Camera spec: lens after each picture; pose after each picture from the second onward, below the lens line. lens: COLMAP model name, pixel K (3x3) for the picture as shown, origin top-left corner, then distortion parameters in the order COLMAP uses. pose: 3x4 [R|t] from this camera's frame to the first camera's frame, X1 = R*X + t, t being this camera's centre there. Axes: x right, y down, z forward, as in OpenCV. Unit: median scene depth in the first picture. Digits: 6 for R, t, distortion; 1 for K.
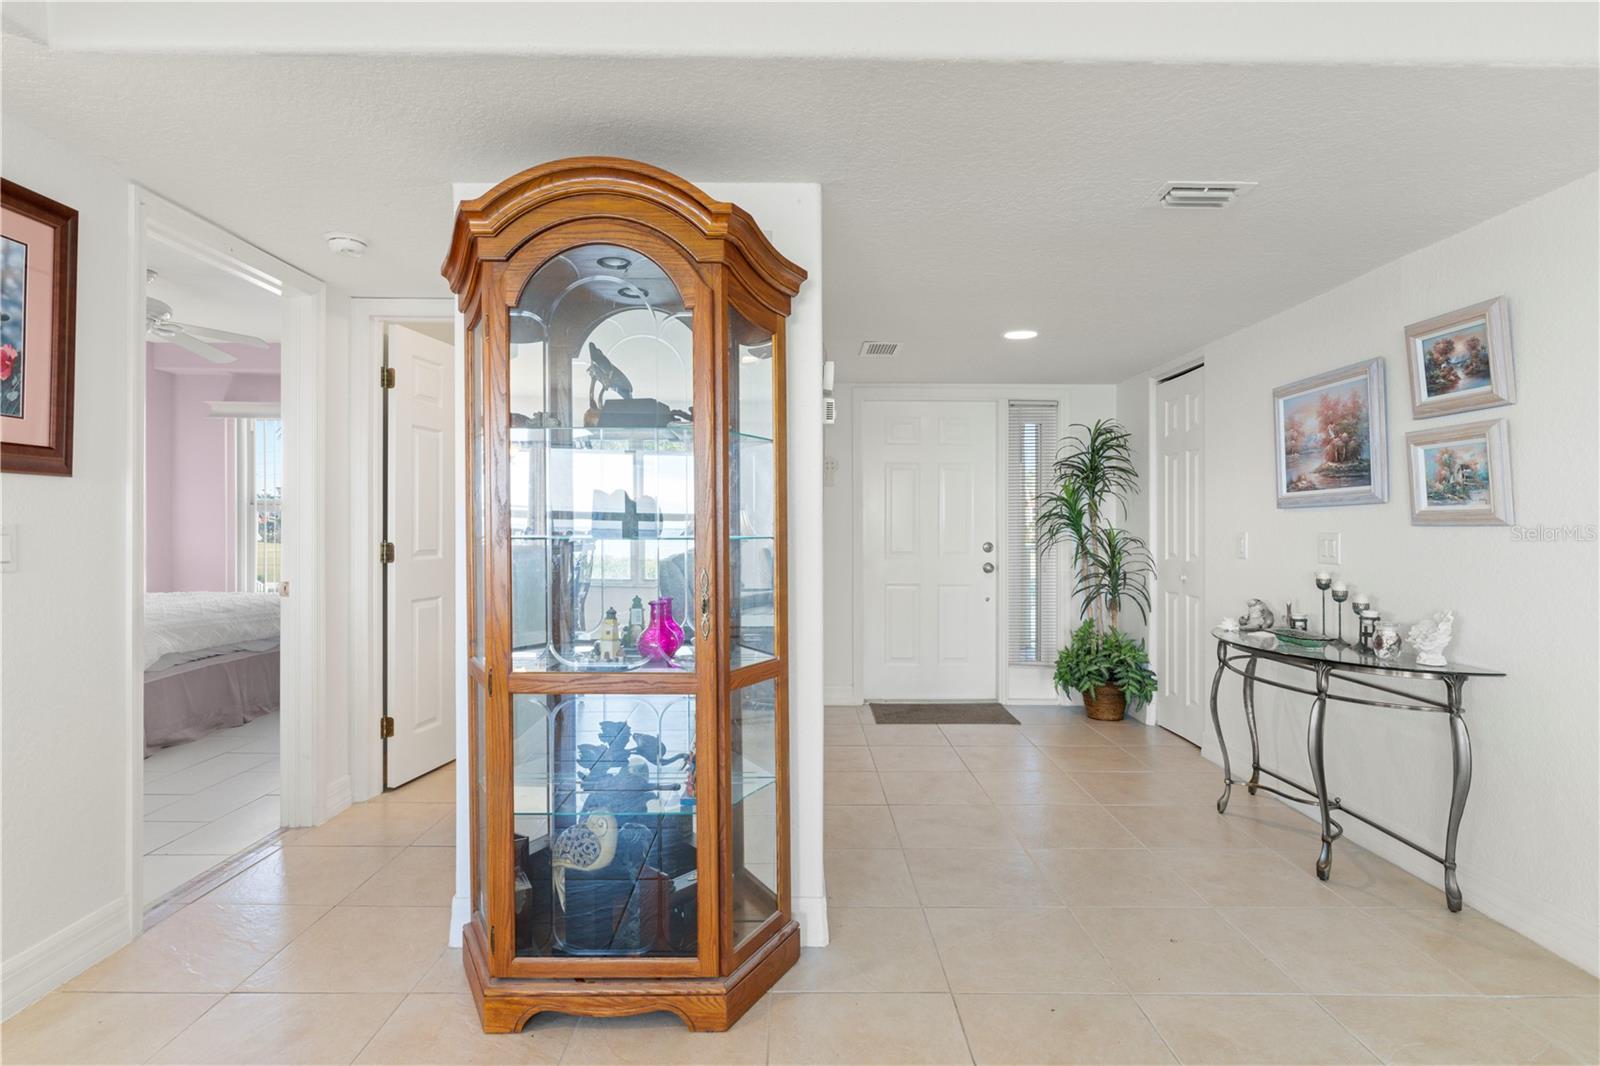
lens RADIAL K [[794.5, 0, 800.9], [0, 794.5, 514.6], [0, 0, 1]] dist [-0.000546, 0.000145]
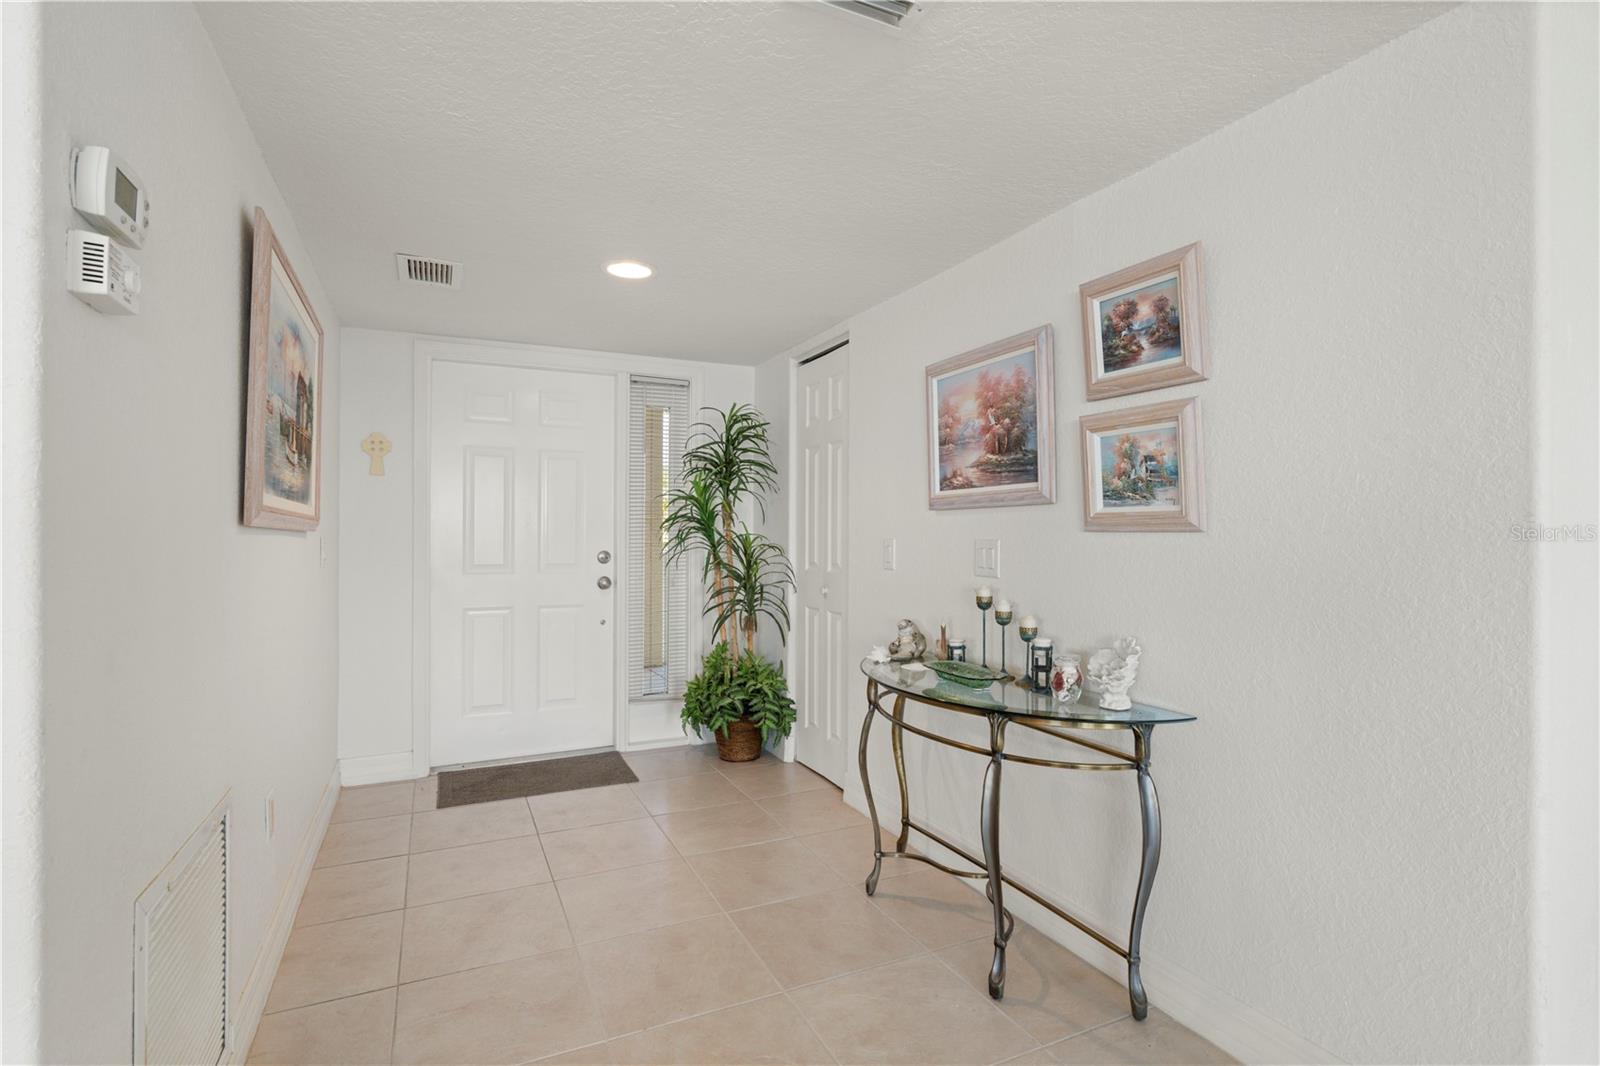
lens RADIAL K [[777.8, 0, 802.5], [0, 777.8, 537.2], [0, 0, 1]] dist [-0.001889, 0.000774]
pose [[0.908470, -0.004639, 0.417925, 0.143509], [-0.005765, 0.999704, 0.023628, 0.002191], [-0.417911, -0.023875, 0.908174, 0.327556]]
